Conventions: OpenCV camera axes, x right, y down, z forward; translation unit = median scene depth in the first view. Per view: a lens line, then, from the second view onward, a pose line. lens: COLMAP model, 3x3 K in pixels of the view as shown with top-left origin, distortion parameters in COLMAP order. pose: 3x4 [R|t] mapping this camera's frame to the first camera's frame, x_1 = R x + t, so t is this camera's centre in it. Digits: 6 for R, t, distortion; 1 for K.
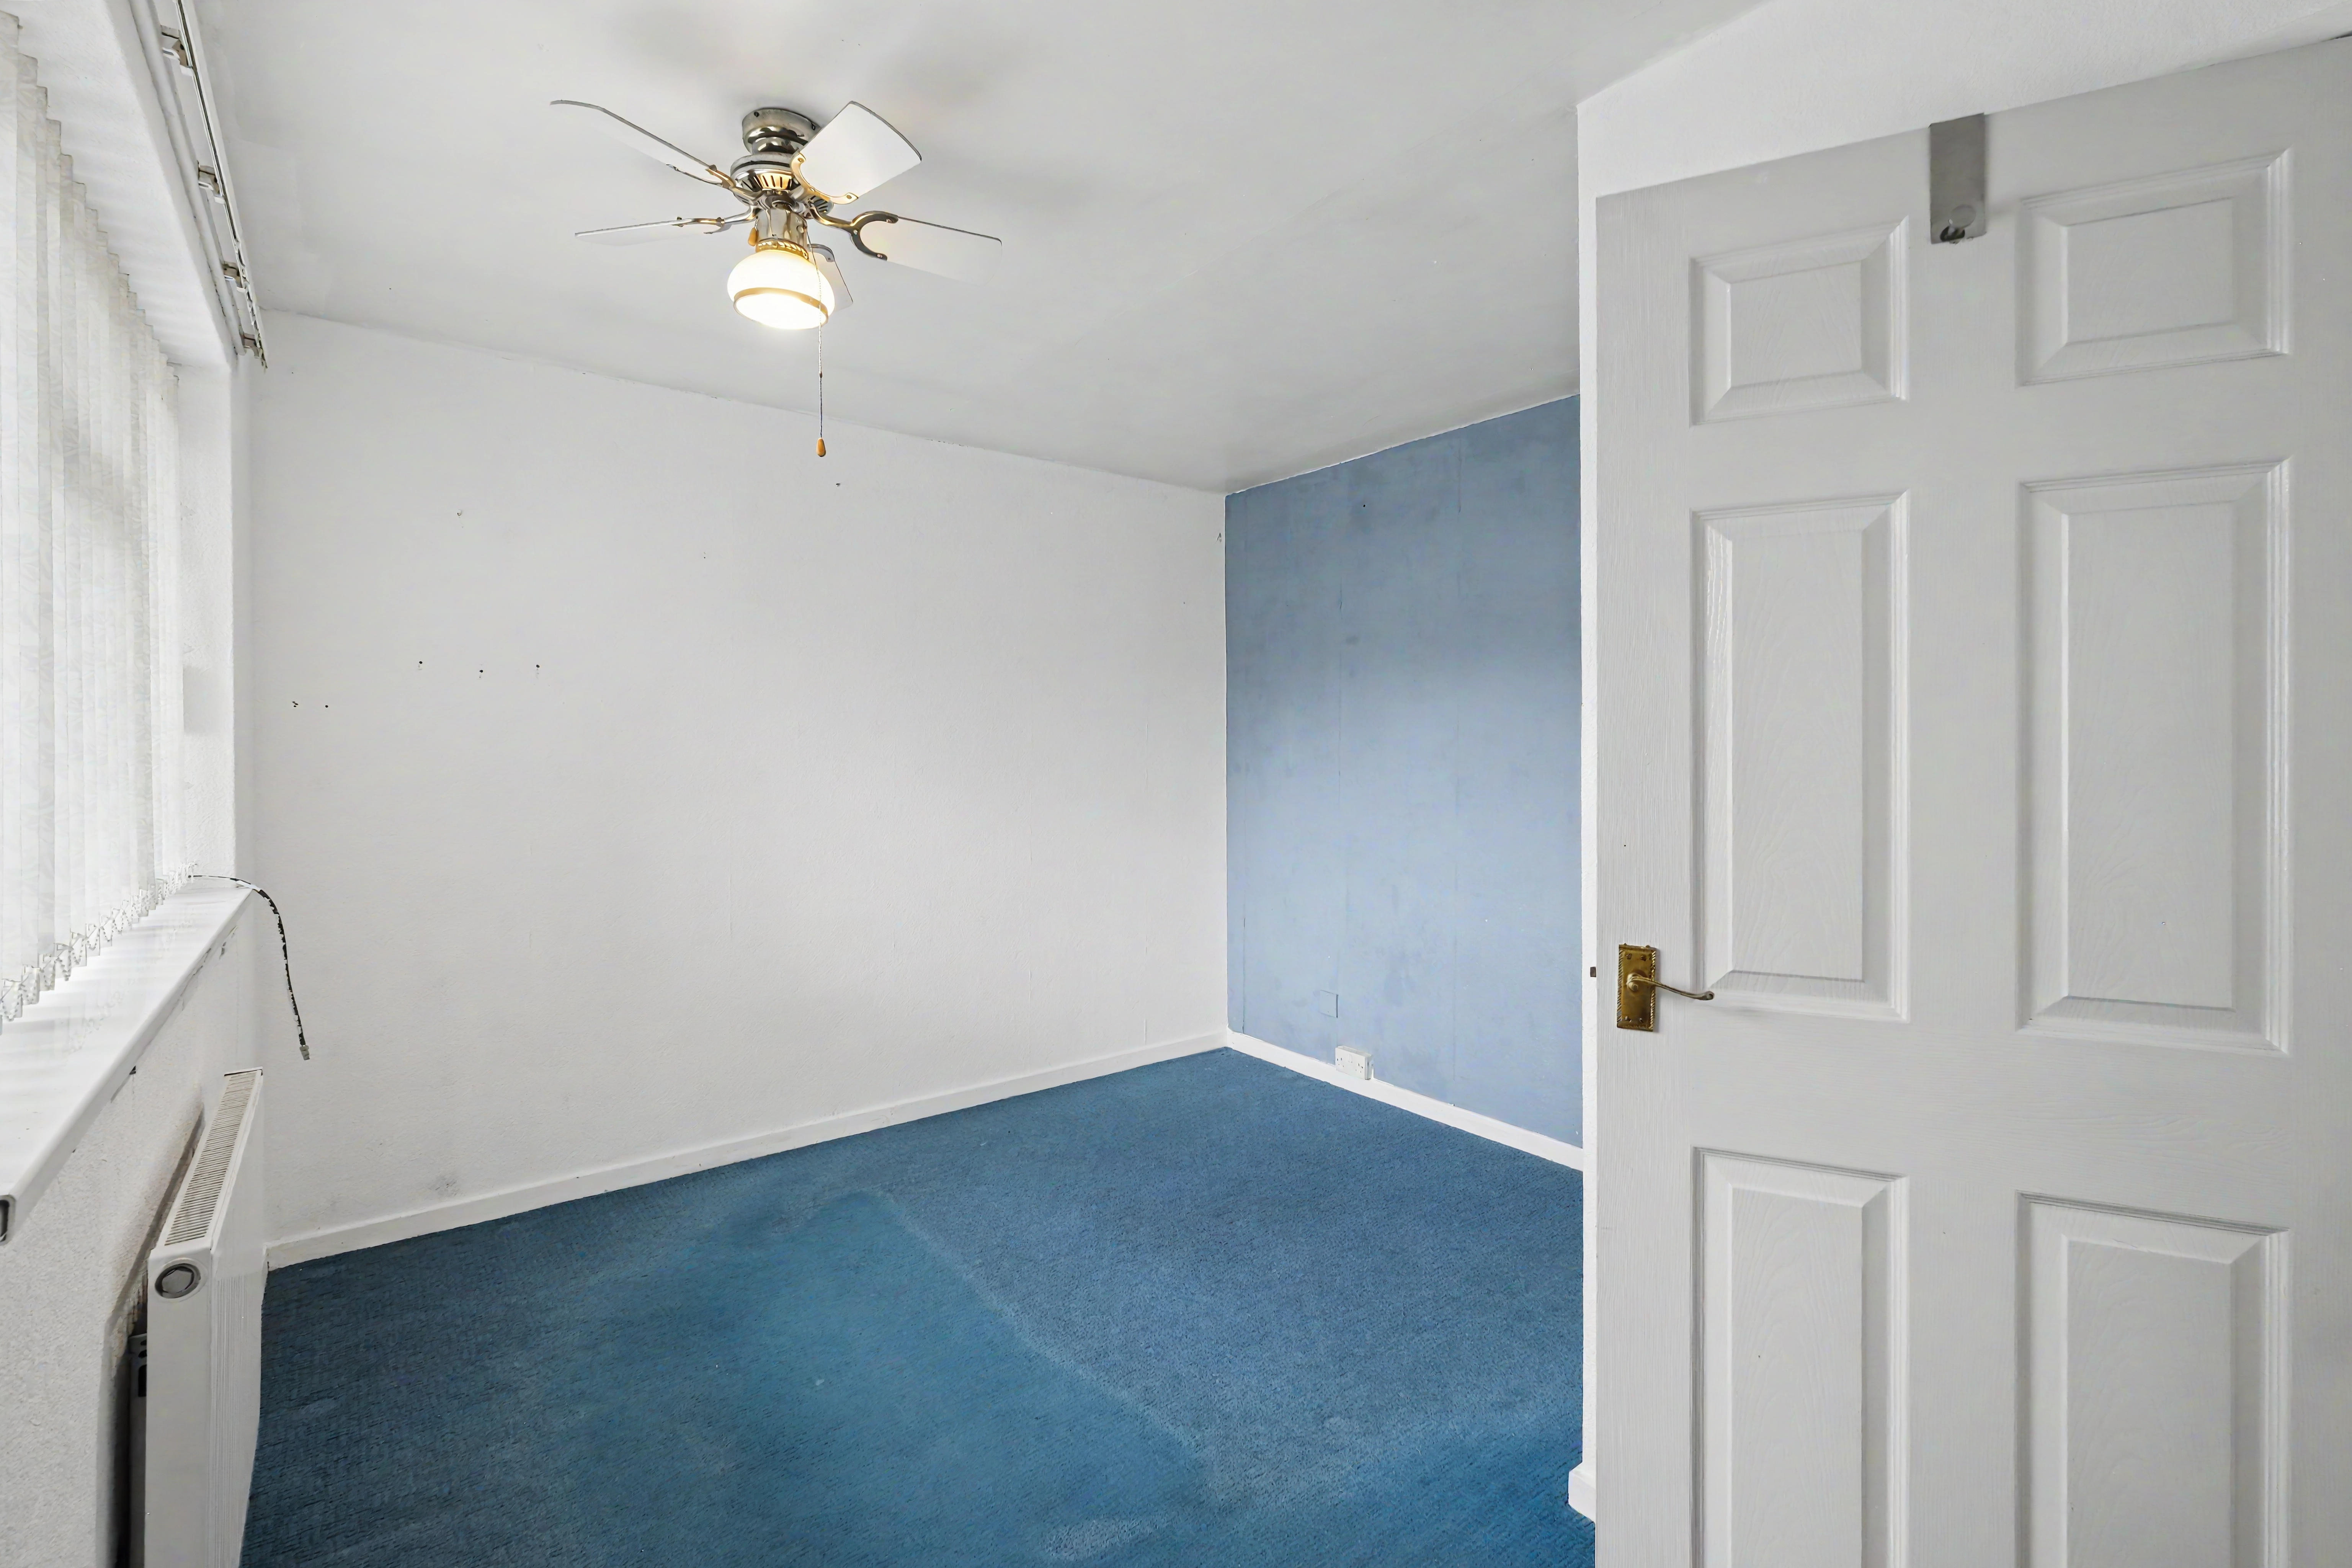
lens RADIAL K [[1072.5, 0, 1176.2], [0, 1072.5, 767.6], [0, 0, 1]] dist [-0.001751, -0.000079]
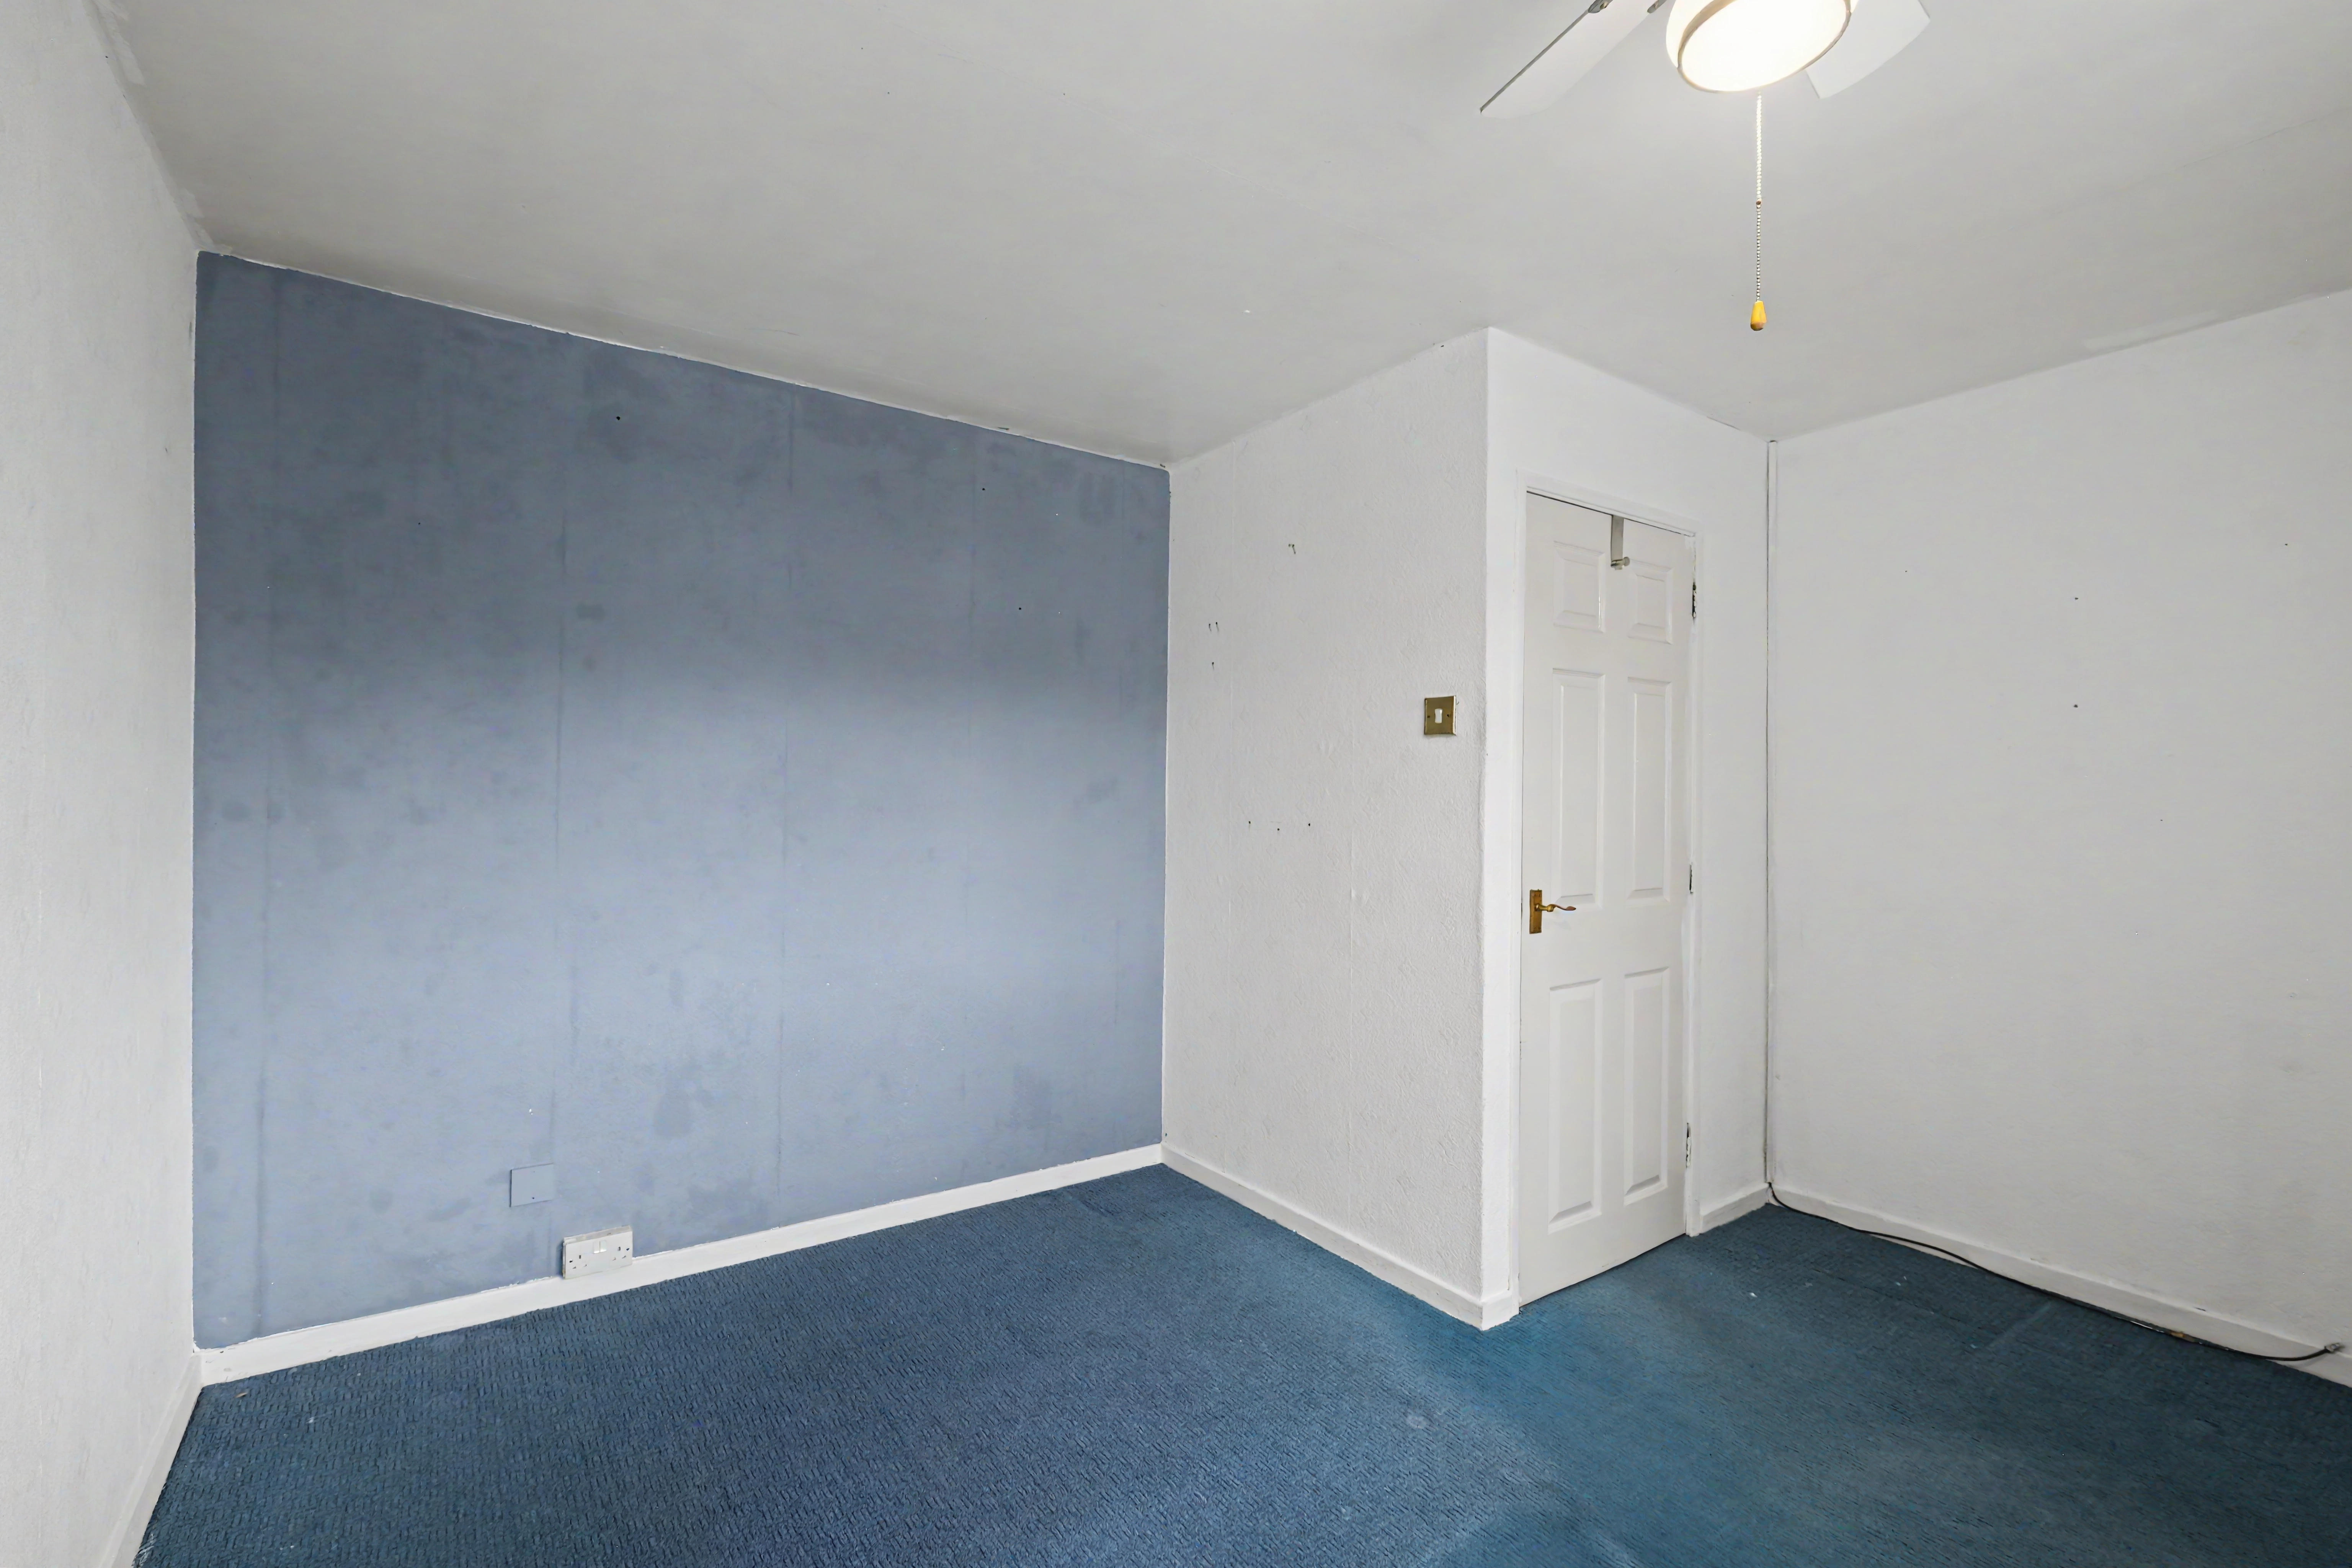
lens RADIAL K [[1072.5, 0, 1176.2], [0, 1072.5, 767.6], [0, 0, 1]] dist [-0.001751, -0.000079]
pose [[0.044873, 0.007765, 0.998963, -0.480372], [-0.000105, 0.999970, -0.007769, -0.018866], [-0.998993, 0.000244, 0.044872, 0.612642]]
